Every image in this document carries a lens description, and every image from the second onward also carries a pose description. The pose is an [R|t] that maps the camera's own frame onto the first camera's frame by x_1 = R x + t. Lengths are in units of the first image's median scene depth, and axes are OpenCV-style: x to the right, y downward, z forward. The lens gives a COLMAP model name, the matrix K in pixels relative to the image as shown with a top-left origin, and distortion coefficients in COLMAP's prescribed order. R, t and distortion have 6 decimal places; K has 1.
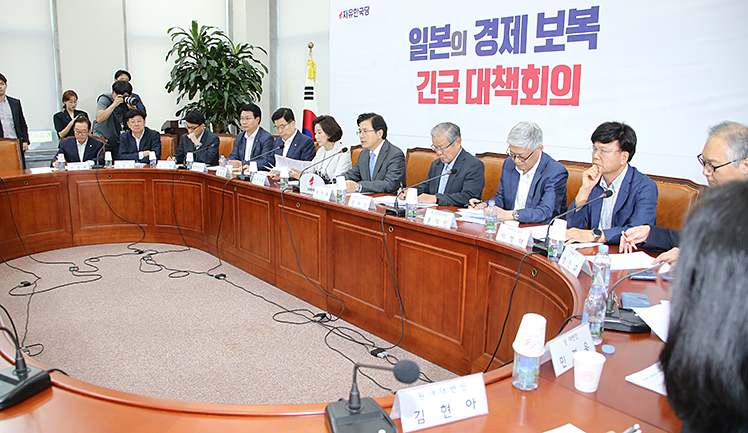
lens RADIAL K [[607.1, 0, 374.0], [0, 607.1, 216.5], [0, 0, 1]] dist [-0.158421, 0.096821]
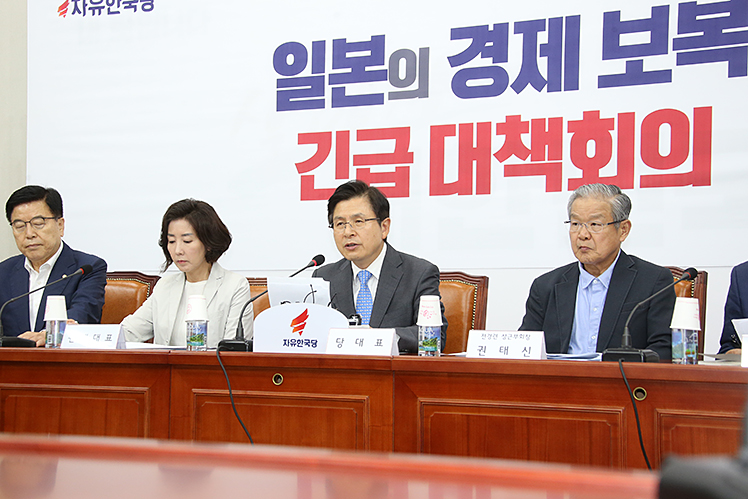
lens RADIAL K [[1194.2, 0, 374.0], [0, 1194.2, 249.5], [0, 0, 1]] dist [0.230428, 0.098244]
pose [[0.877534, 0.024189, 0.478904, -0.379234], [0.086771, 0.974229, -0.208205, 0.057367], [-0.471598, 0.224262, 0.852820, 0.223592]]
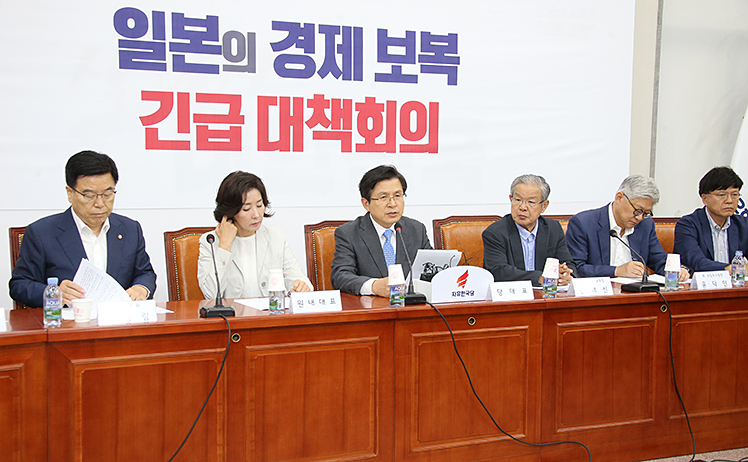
lens RADIAL K [[942.8, 0, 371.7], [0, 942.8, 249.8], [0, 0, 1]] dist [0.097434, 0.080242]
pose [[0.229579, -0.092699, 0.968865, -0.857440], [0.171870, 0.983672, 0.053390, -0.127334], [-0.957995, 0.154261, 0.241763, 0.718756]]
